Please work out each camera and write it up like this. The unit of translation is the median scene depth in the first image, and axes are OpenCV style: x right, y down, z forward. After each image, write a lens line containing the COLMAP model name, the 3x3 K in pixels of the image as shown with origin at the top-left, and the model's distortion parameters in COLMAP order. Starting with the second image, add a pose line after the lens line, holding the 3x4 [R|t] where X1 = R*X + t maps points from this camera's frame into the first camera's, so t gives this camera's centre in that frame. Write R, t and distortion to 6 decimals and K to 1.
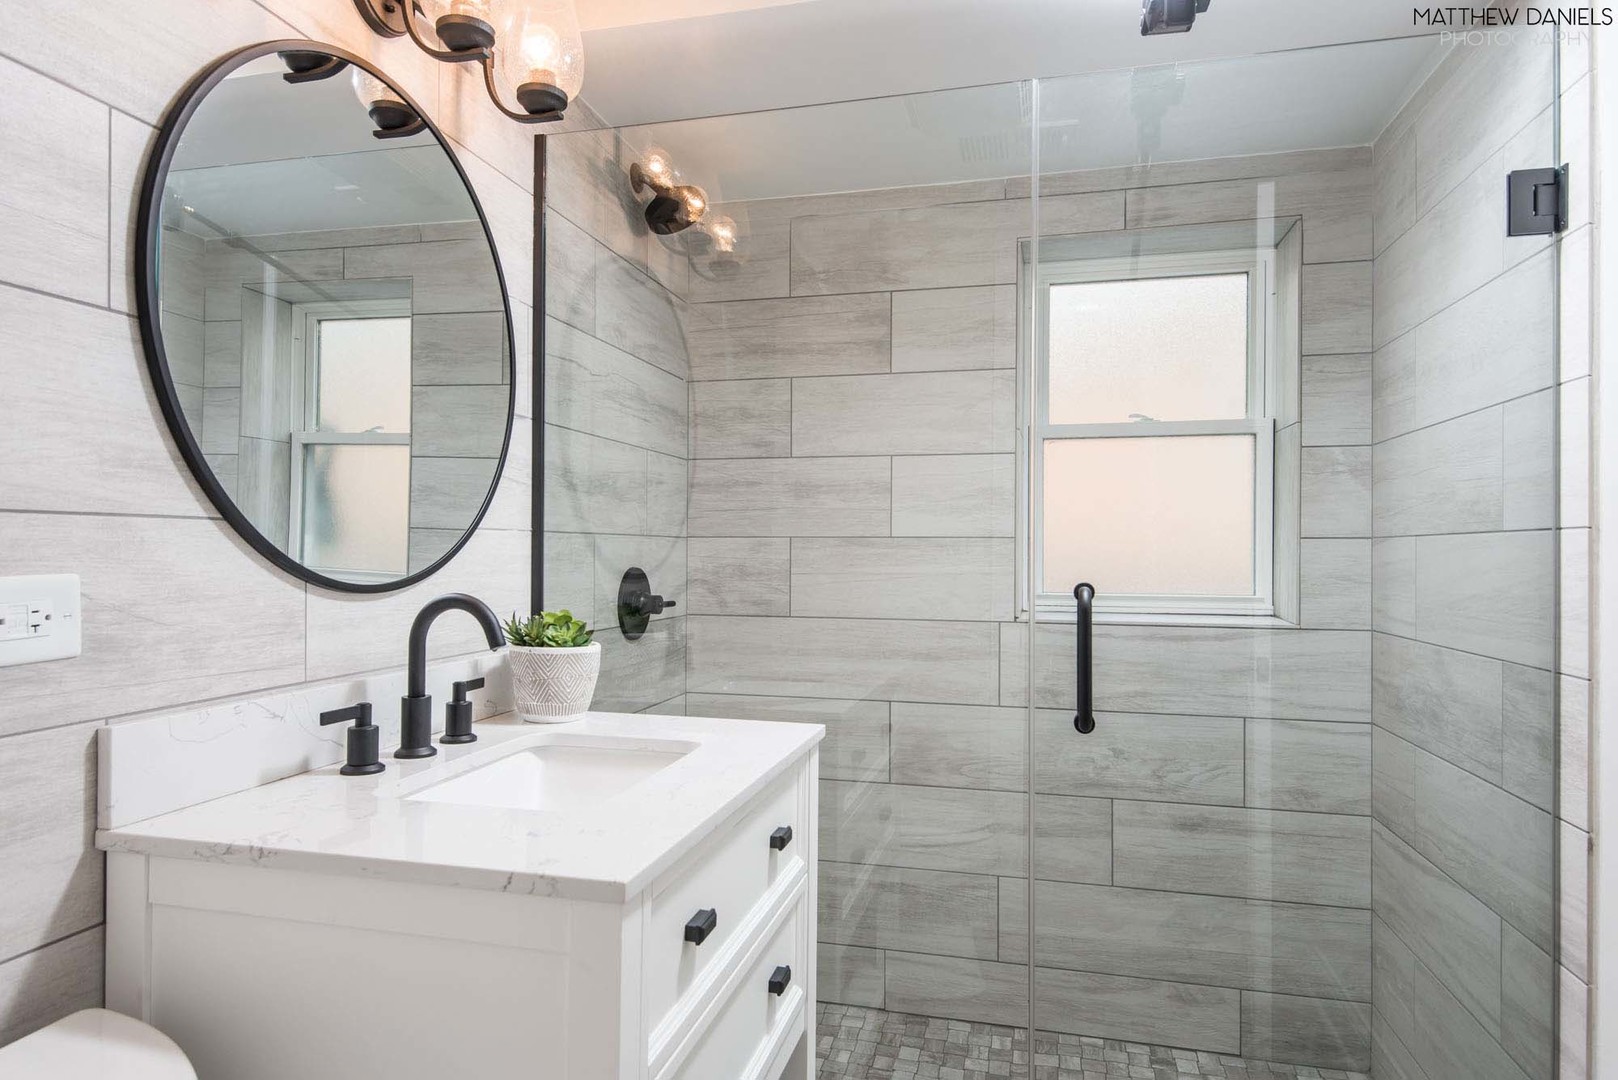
lens RADIAL K [[973.8, 0, 804.3], [0, 973.8, 544.8], [0, 0, 1]] dist [0.020191, -0.007791]
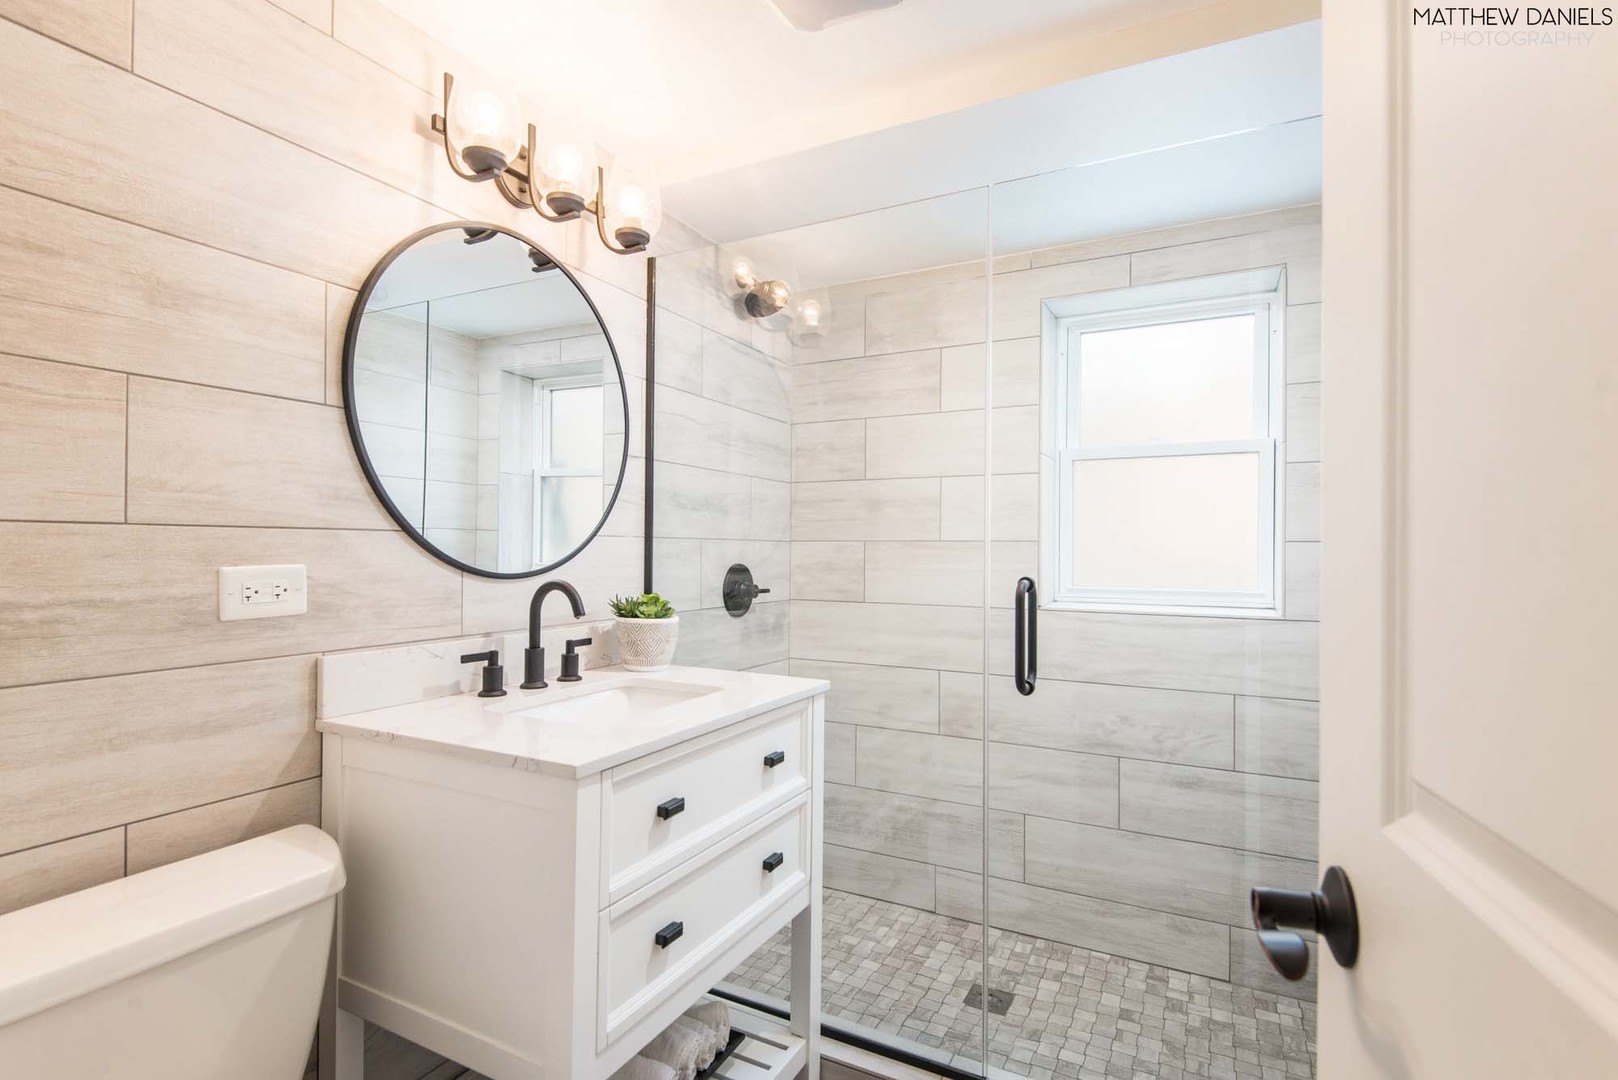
lens RADIAL K [[789.0, 0, 800.7], [0, 789.0, 543.5], [0, 0, 1]] dist [0.022489, -0.006121]
pose [[0.972623, -0.000373, -0.232387, 0.196591], [-0.000611, 0.999991, -0.004161, -0.000445], [0.232387, 0.004189, 0.972614, -0.059596]]
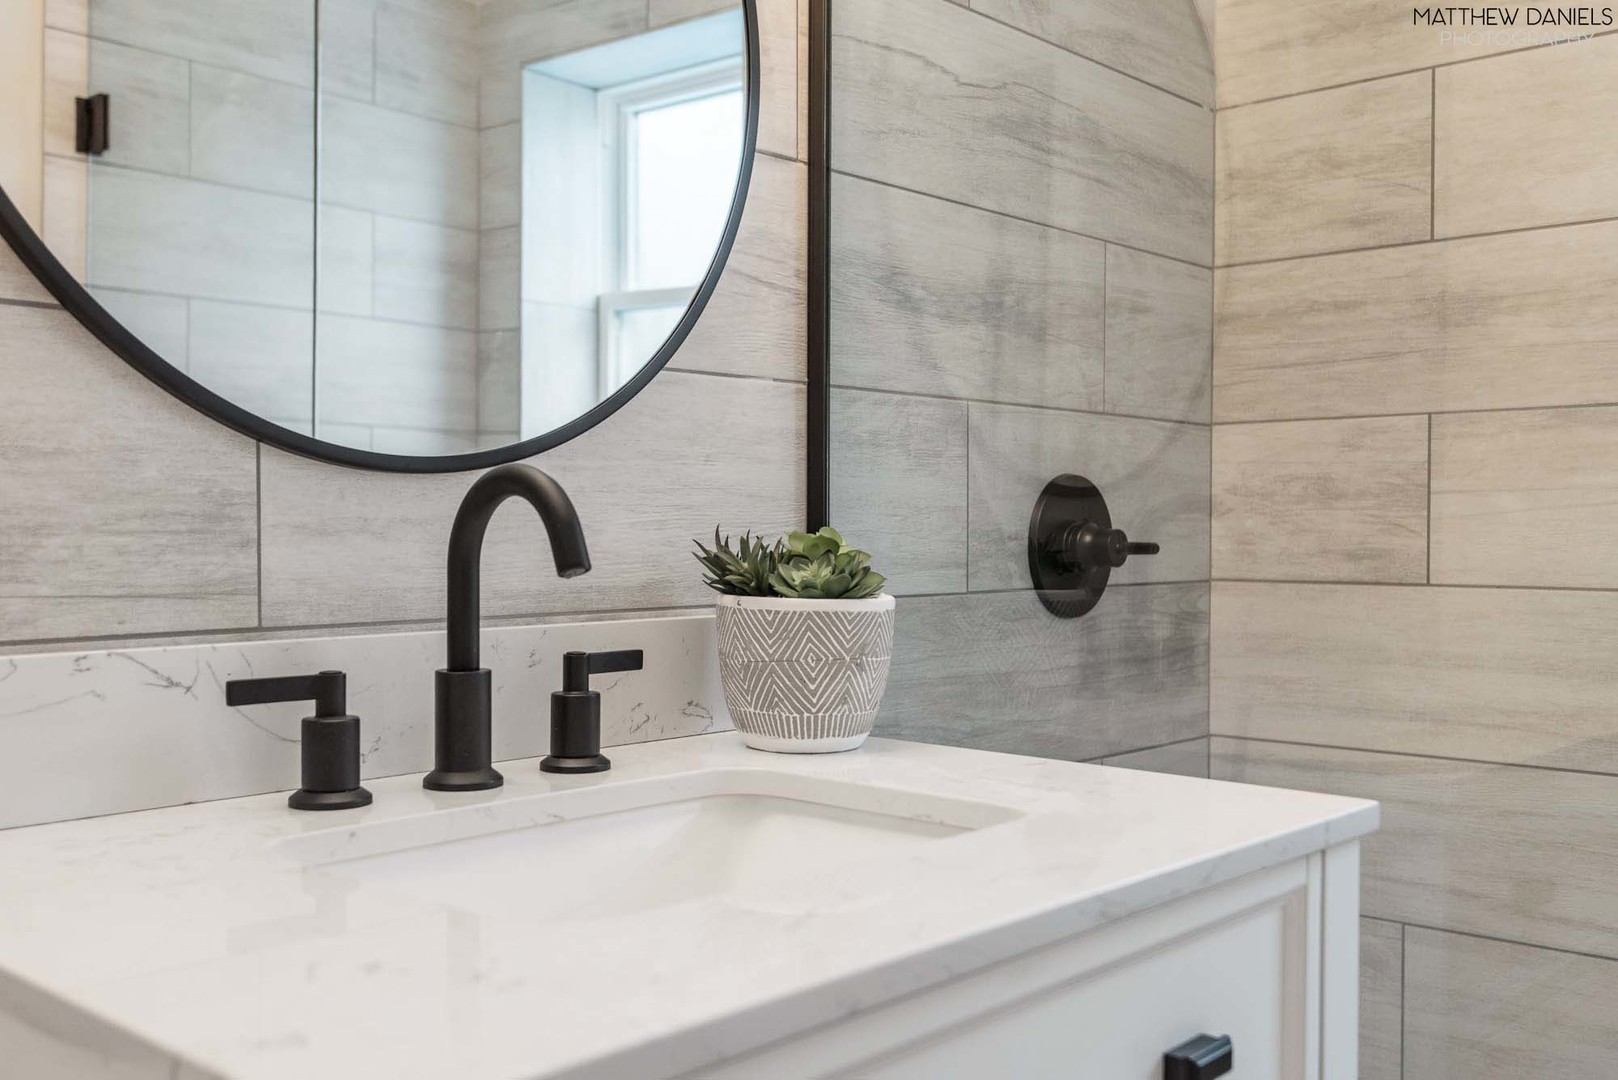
lens RADIAL K [[1577.2, 0, 775.8], [0, 1577.2, 543.4], [0, 0, 1]] dist [0.021764, 0.000000]
pose [[0.878359, 0.002620, -0.477994, 0.096844], [0.005621, 0.999859, 0.015809, 0.053683], [0.477968, -0.016573, 0.878221, 0.249074]]
